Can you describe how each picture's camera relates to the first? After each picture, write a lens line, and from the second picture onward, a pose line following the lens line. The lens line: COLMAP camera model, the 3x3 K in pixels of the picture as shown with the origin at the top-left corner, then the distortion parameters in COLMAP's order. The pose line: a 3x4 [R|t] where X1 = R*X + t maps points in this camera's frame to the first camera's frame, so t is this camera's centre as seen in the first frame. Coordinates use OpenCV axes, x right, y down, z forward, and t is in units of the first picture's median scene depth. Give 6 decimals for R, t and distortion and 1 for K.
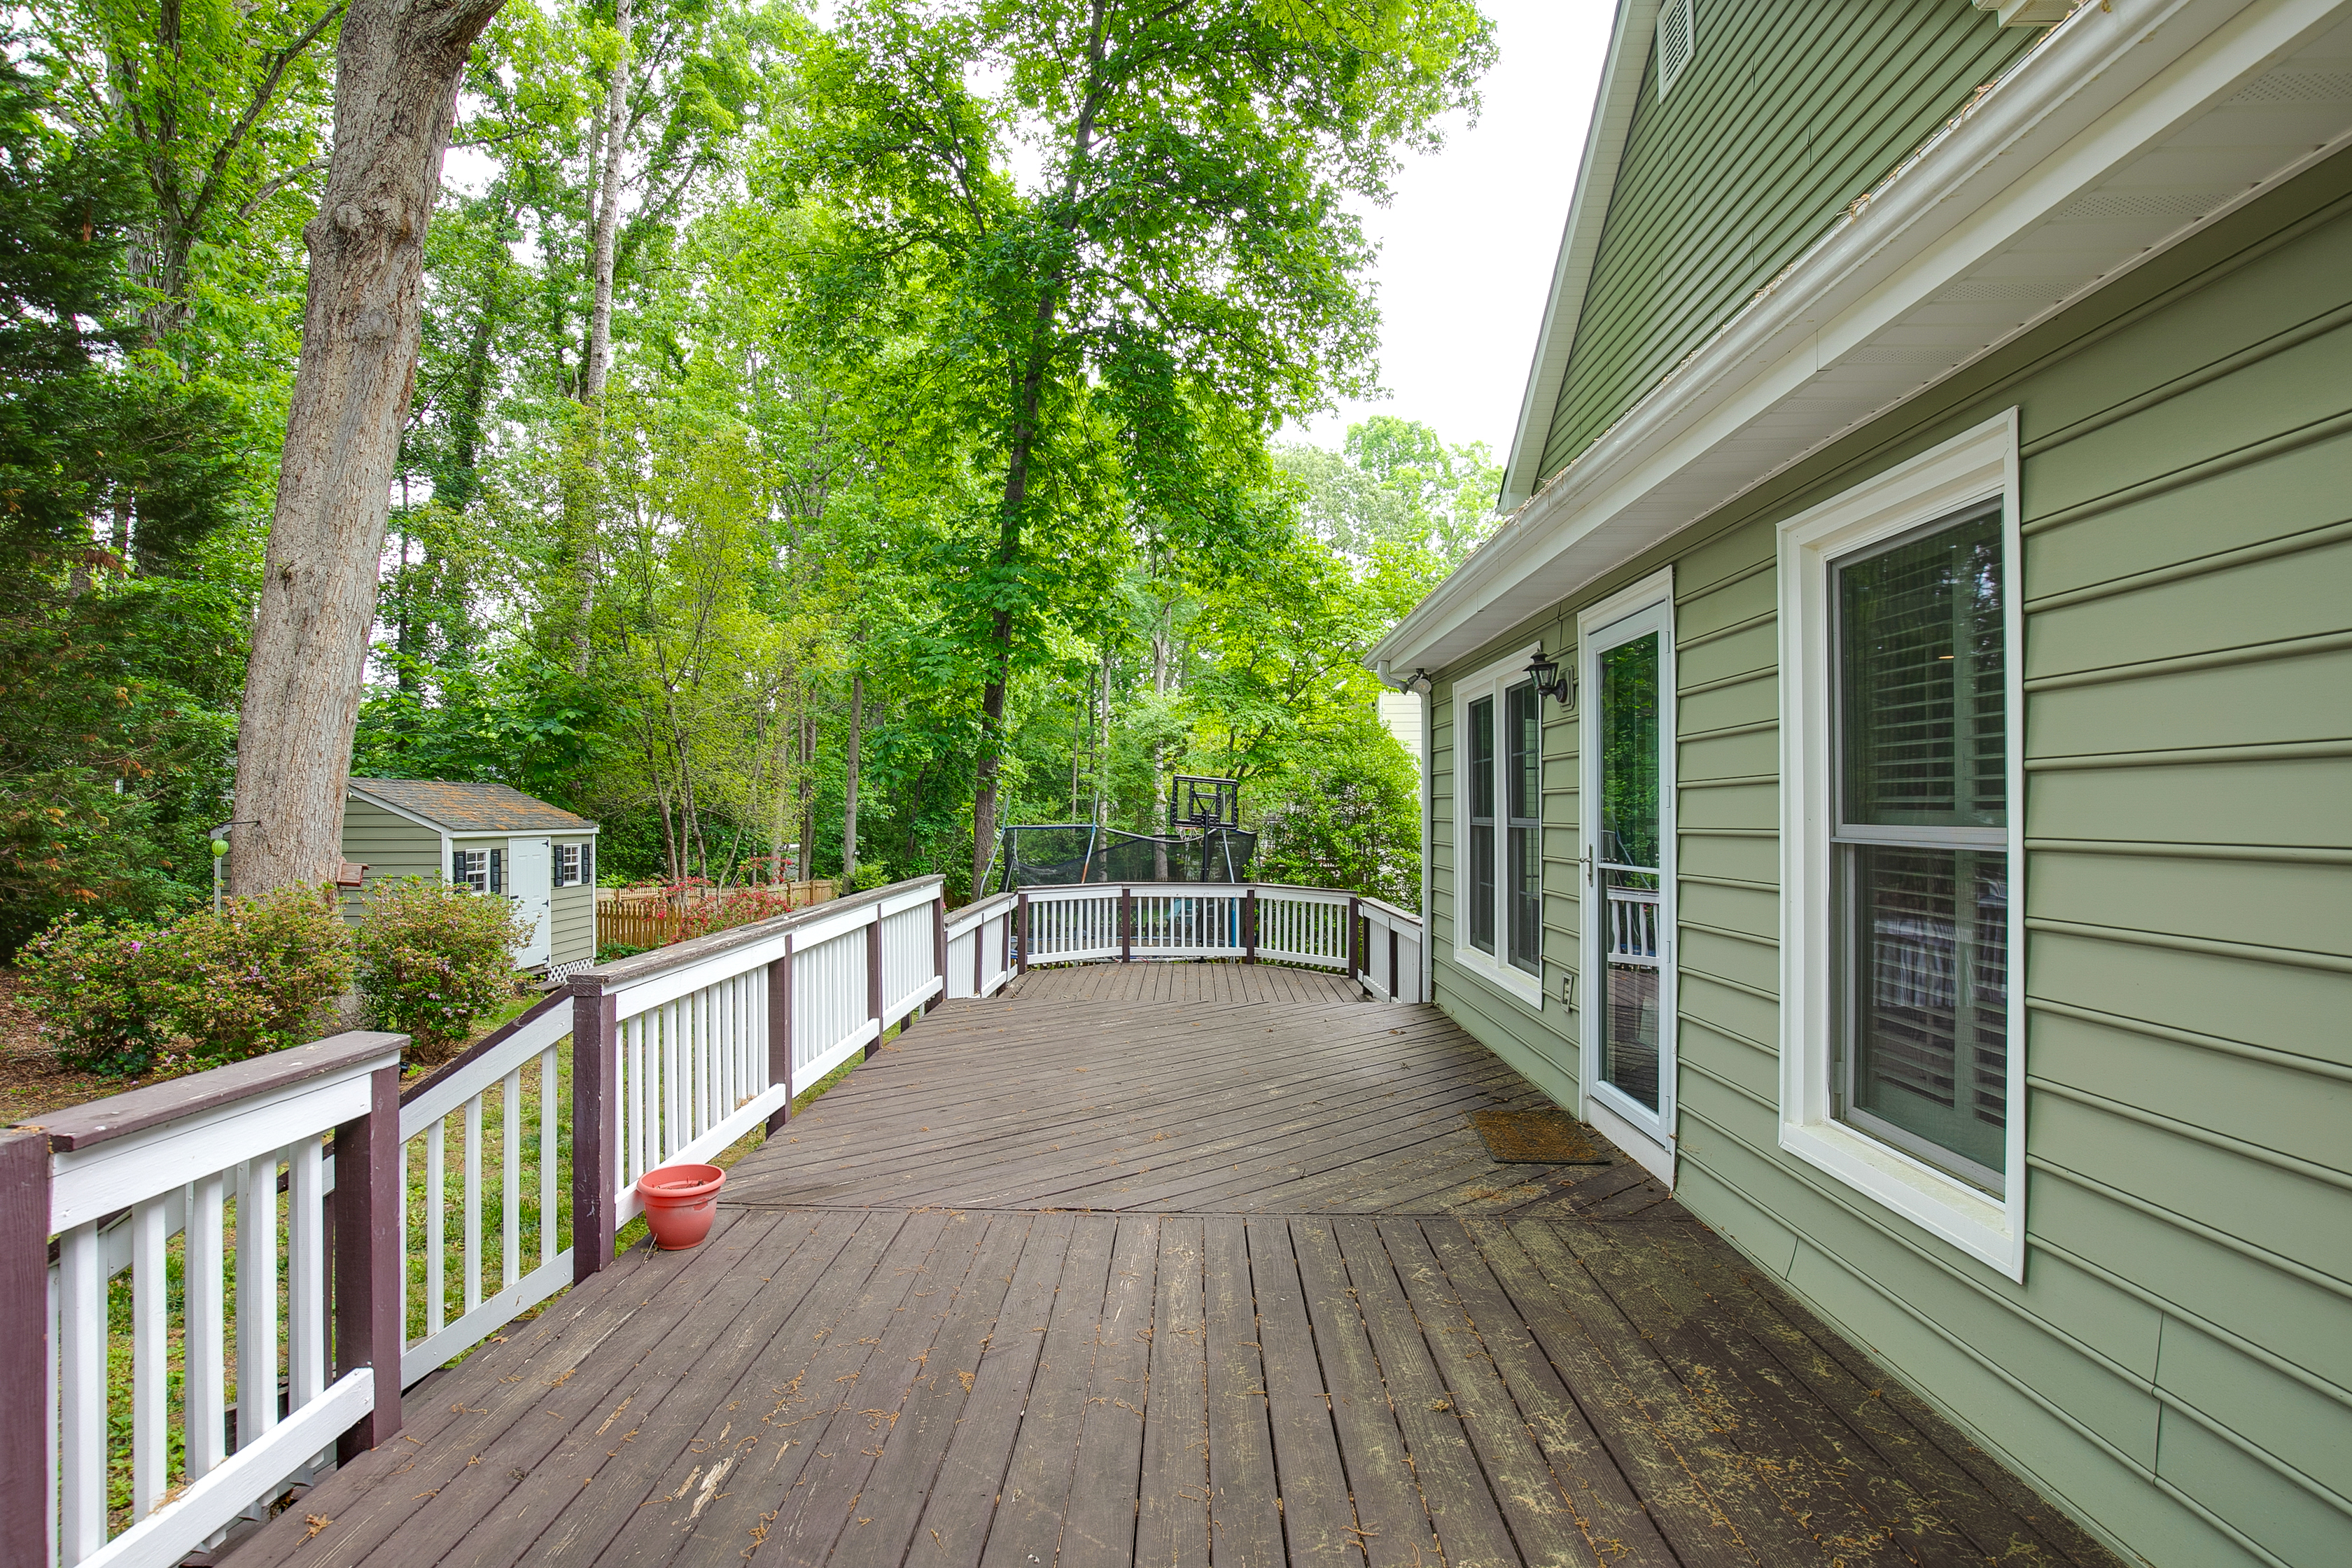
lens RADIAL K [[1087.8, 0, 1172.4], [0, 1087.8, 790.7], [0, 0, 1]] dist [-0.024589, 0.000434]
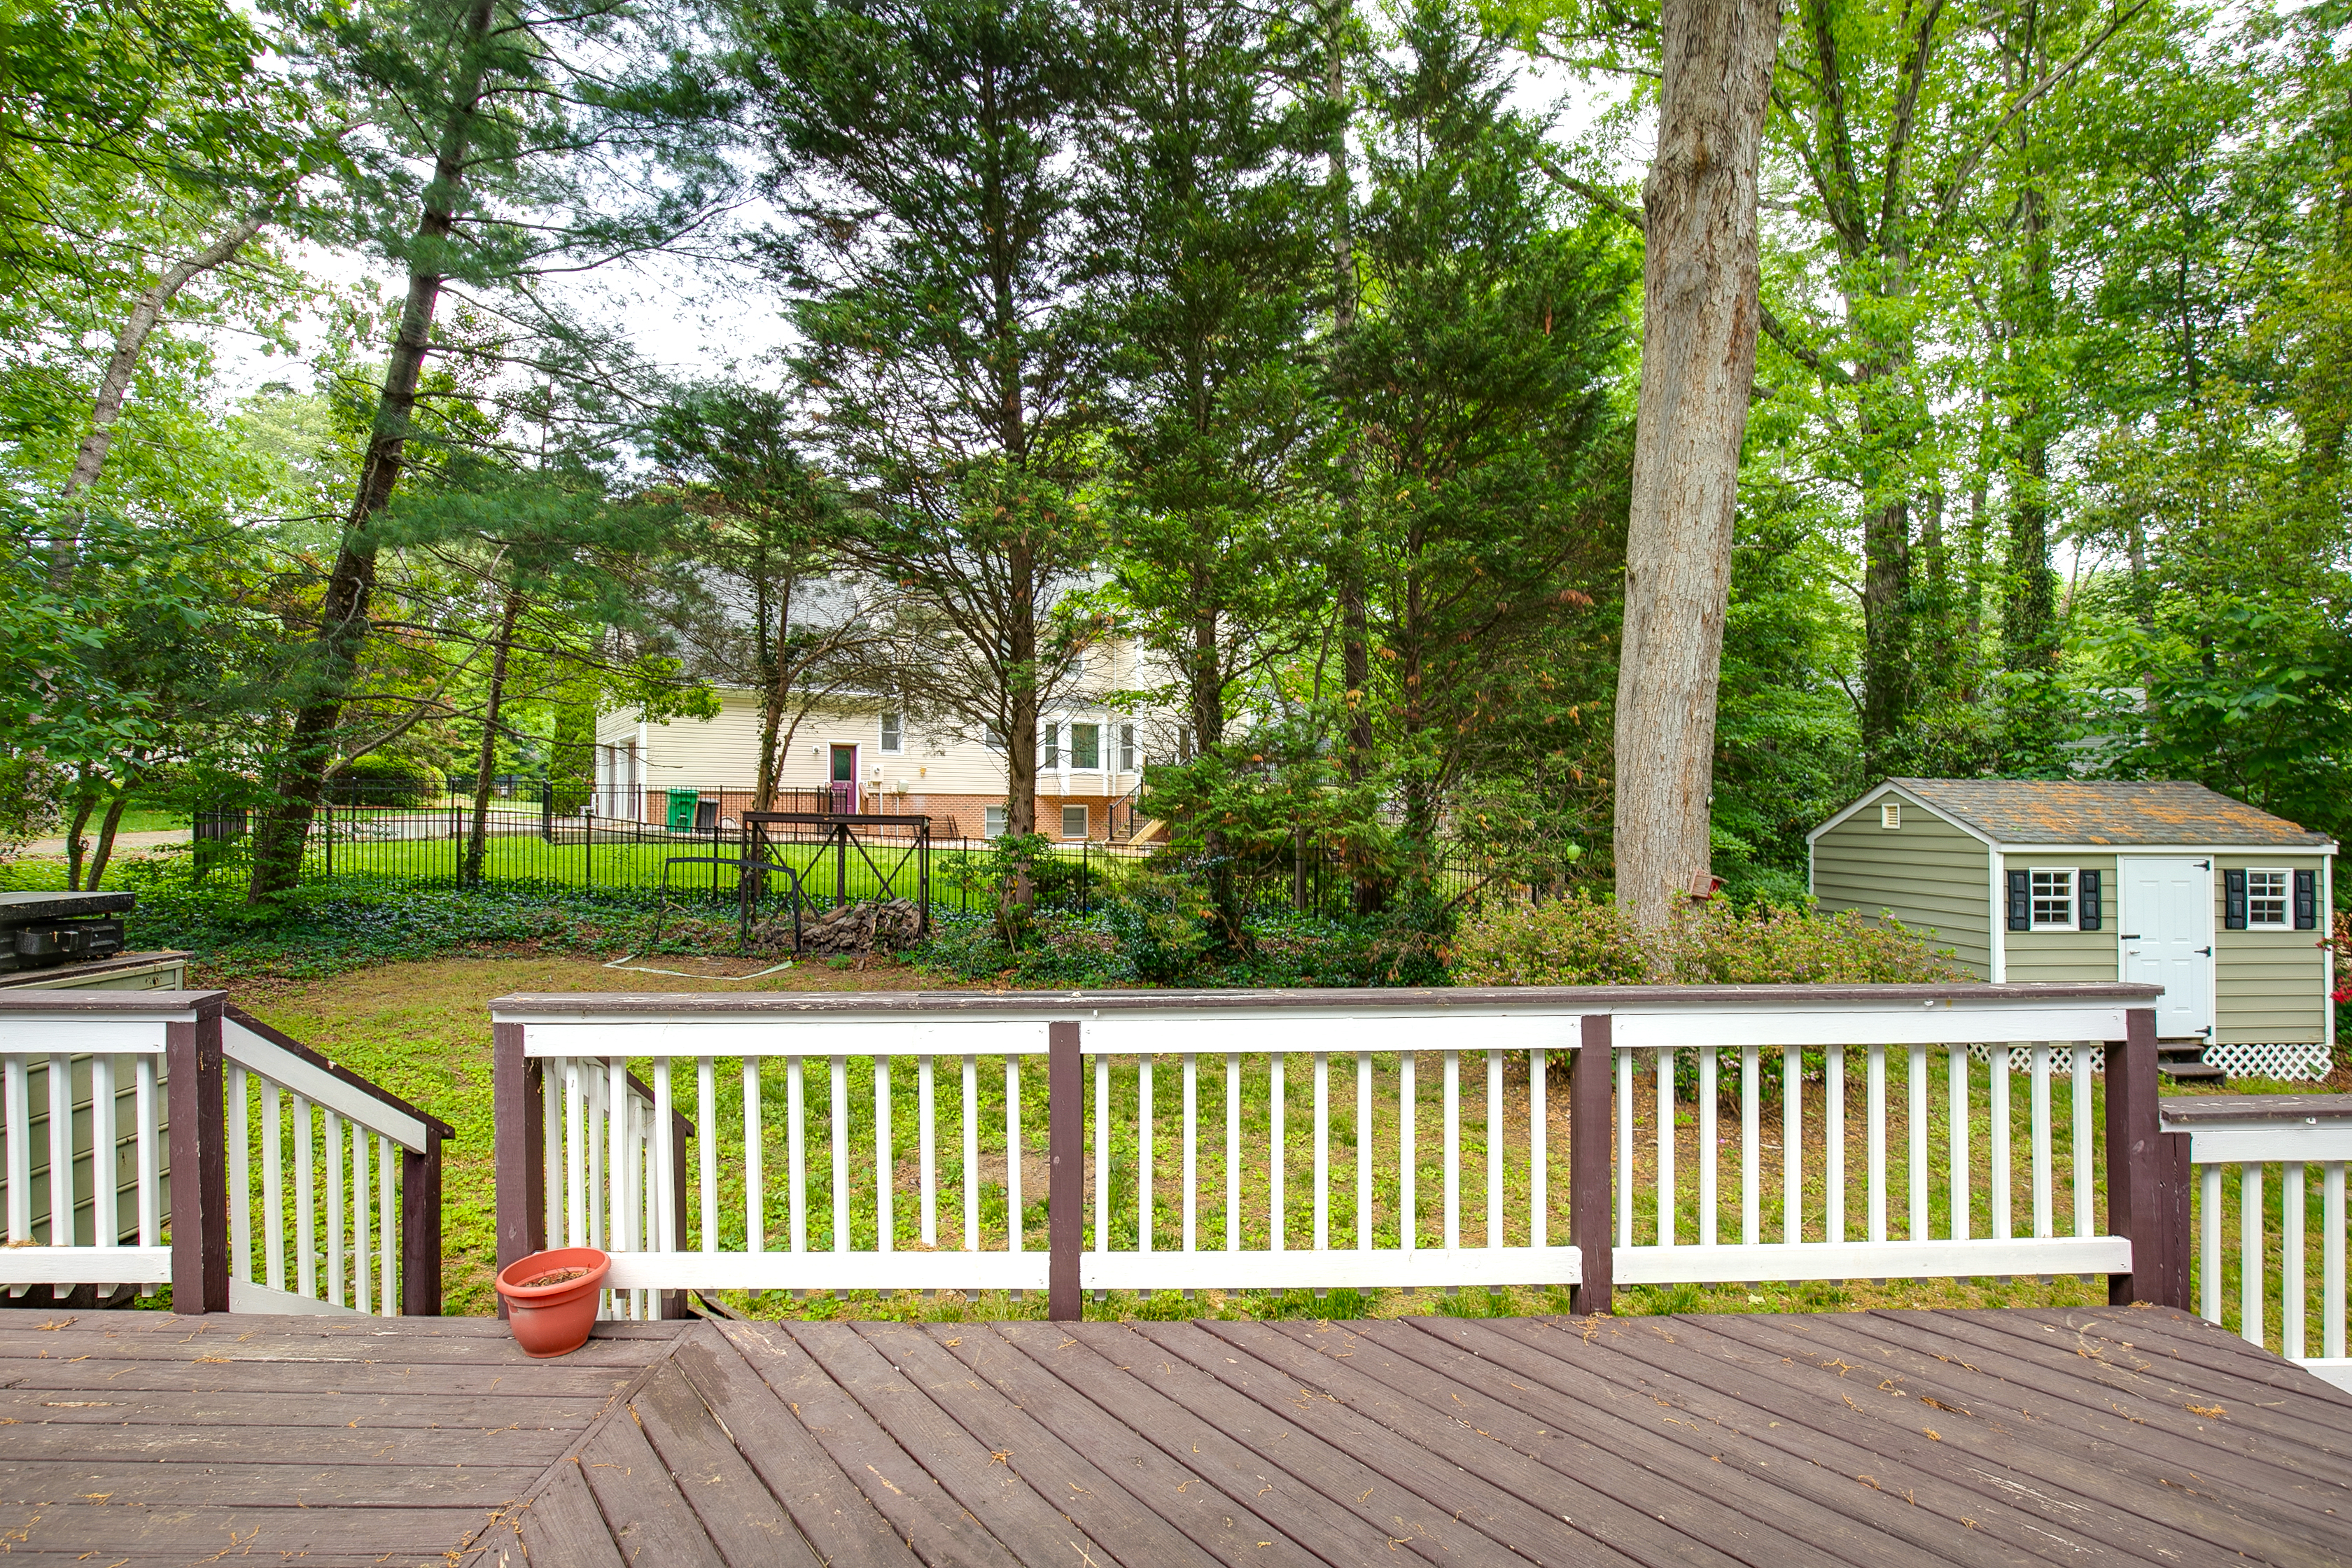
lens RADIAL K [[1087.8, 0, 1185.1], [0, 1087.8, 782.3], [0, 0, 1]] dist [-0.024589, 0.000434]
pose [[0.028595, -0.021414, -0.999362, 0.086277], [0.012532, 0.999700, -0.021063, 0.001511], [0.999513, -0.011922, 0.028855, 0.324755]]
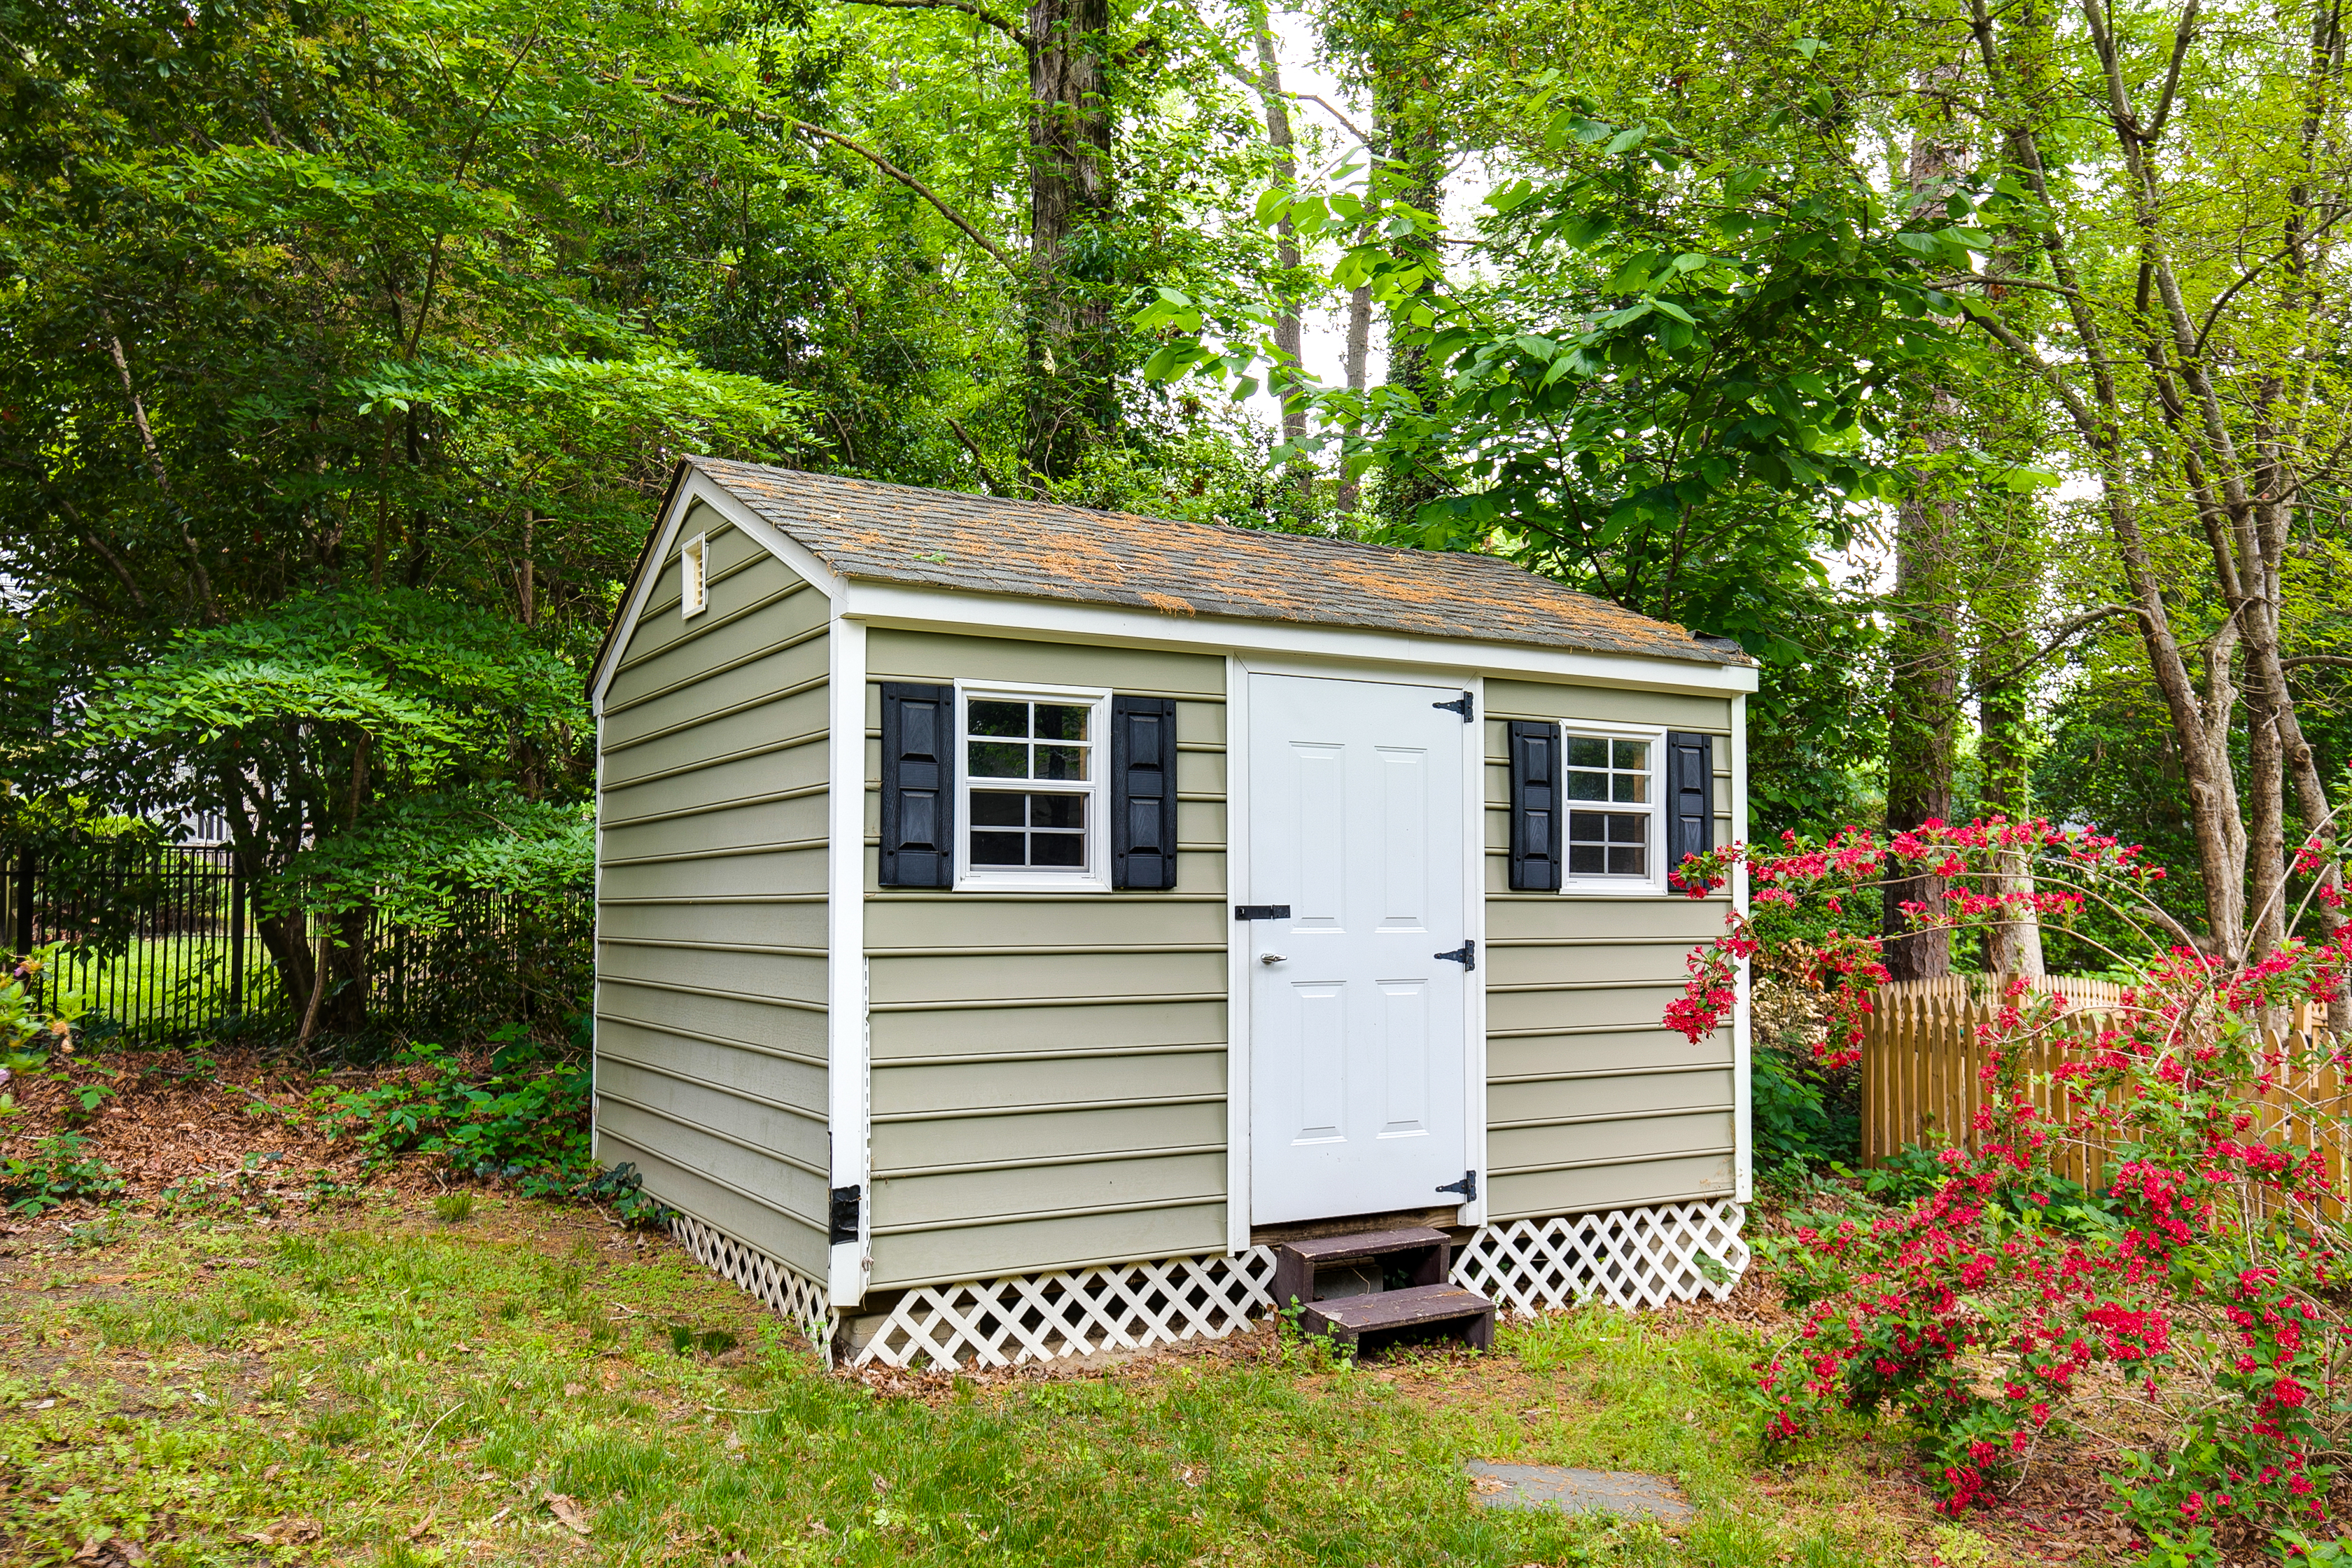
lens RADIAL K [[1923.9, 0, 1176.1], [0, 1923.9, 805.0], [0, 0, 1]] dist [-0.009282, -0.000307]
pose [[0.501199, -0.033546, -0.864682, -0.242441], [0.014010, 0.999432, -0.030653, 0.083063], [0.865219, 0.003249, 0.501384, 0.730750]]
